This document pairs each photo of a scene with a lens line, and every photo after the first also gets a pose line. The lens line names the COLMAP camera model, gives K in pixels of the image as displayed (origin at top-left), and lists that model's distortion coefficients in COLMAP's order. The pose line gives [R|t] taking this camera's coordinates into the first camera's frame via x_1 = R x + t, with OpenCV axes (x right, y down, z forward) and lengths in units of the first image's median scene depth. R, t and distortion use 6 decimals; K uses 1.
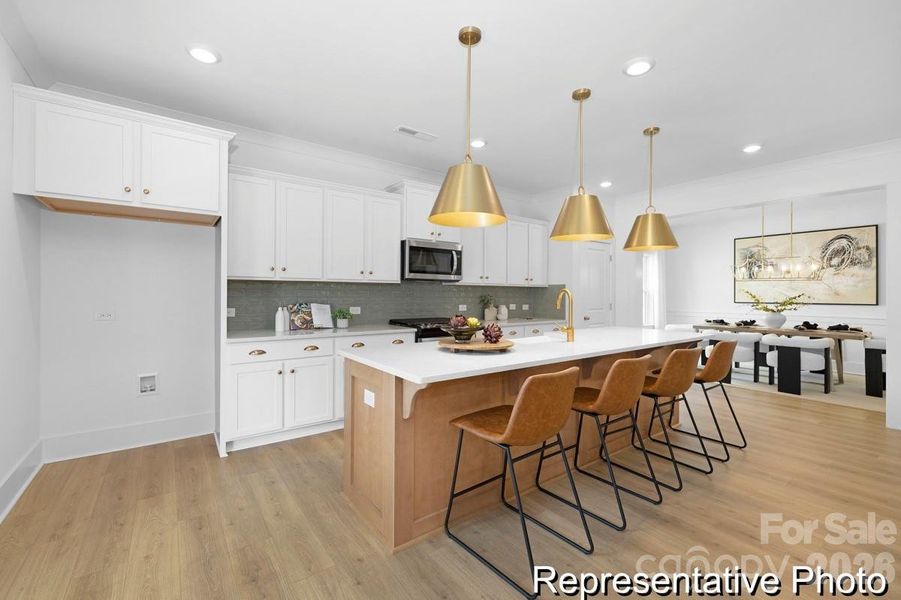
lens RADIAL K [[384.4, 0, 461.2], [0, 384.4, 281.7], [0, 0, 1]] dist [0.008886, -0.002896]
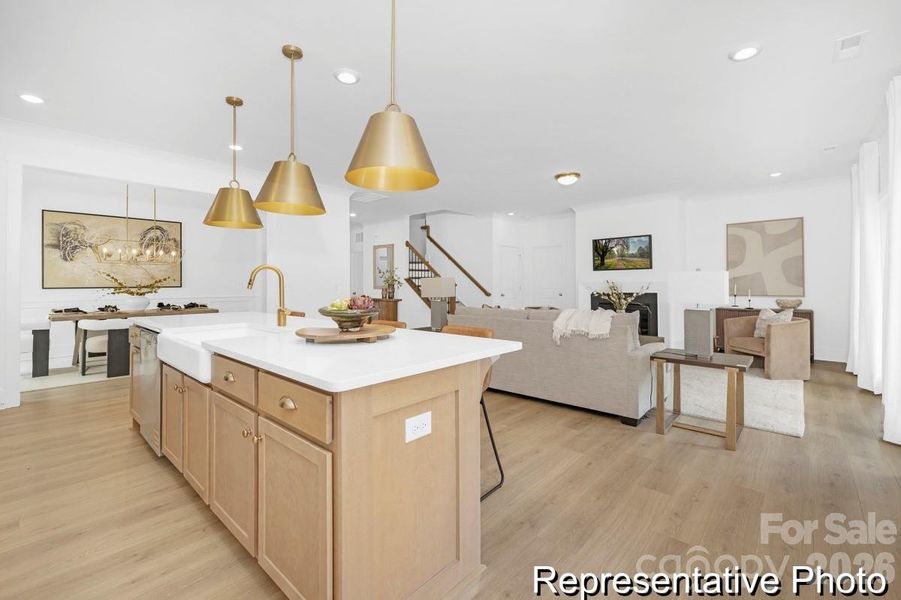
lens RADIAL K [[384.4, 0, 447.2], [0, 384.4, 285.2], [0, 0, 1]] dist [0.008886, -0.002896]
pose [[-0.175443, -0.012114, 0.984415, -0.292840], [-0.029823, 0.999531, 0.006985, 0.019992], [-0.984038, -0.028132, -0.175722, 0.355314]]
